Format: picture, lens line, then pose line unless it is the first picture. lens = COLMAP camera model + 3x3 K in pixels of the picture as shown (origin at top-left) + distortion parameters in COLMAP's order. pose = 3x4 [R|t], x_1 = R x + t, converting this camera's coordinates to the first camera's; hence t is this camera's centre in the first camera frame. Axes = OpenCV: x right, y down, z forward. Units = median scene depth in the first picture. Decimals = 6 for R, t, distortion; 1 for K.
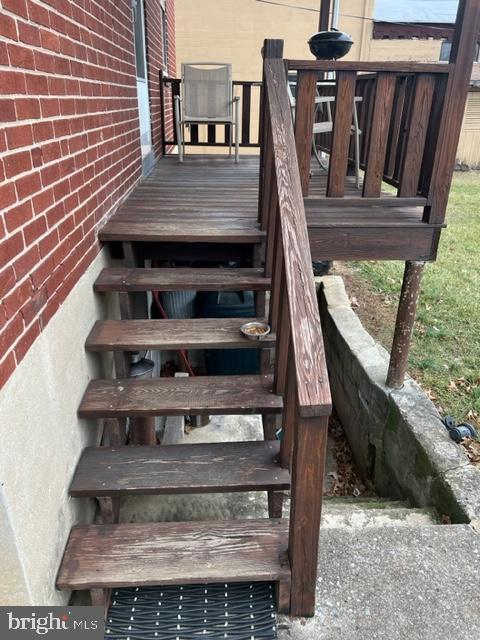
lens RADIAL K [[485.4, 0, 239.8], [0, 485.4, 320.6], [0, 0, 1]] dist [0.002079, 0.002268]
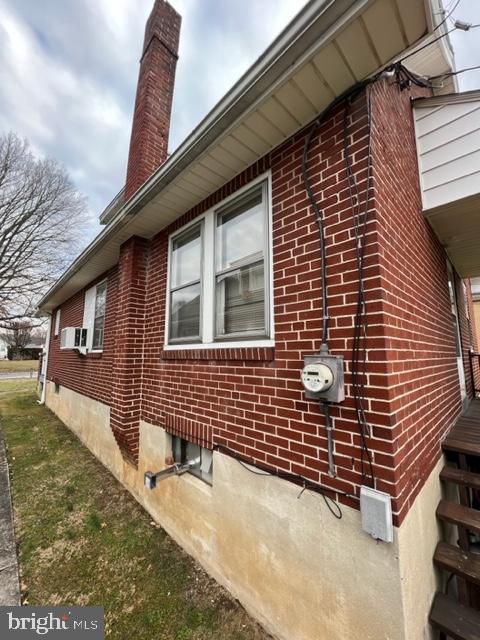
lens RADIAL K [[254.4, 0, 240.0], [0, 254.4, 319.3], [0, 0, 1]] dist [-0.000150, 0.000057]
pose [[0.659142, -0.118407, -0.742638, -0.026133], [-0.303822, 0.861415, -0.407008, 0.031158], [0.687913, 0.493906, 0.531820, -0.229677]]
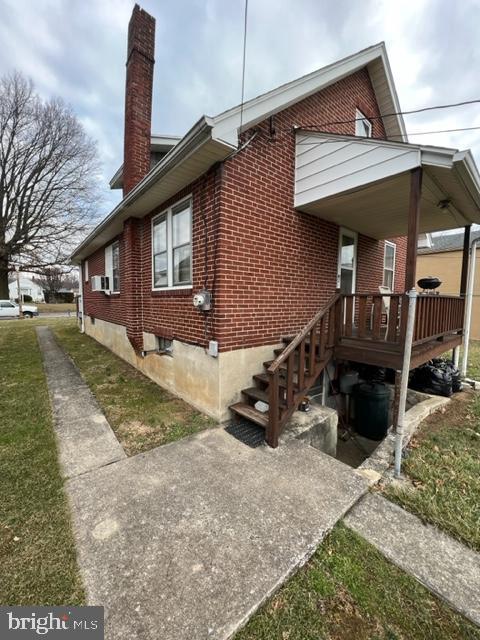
lens RADIAL K [[254.4, 0, 239.5], [0, 254.4, 319.4], [0, 0, 1]] dist [-0.000150, 0.000057]
pose [[0.597980, 0.050323, -0.799930, 0.929568], [-0.337374, 0.921110, -0.194254, 0.151490], [0.727048, 0.386035, 0.567783, -0.331493]]
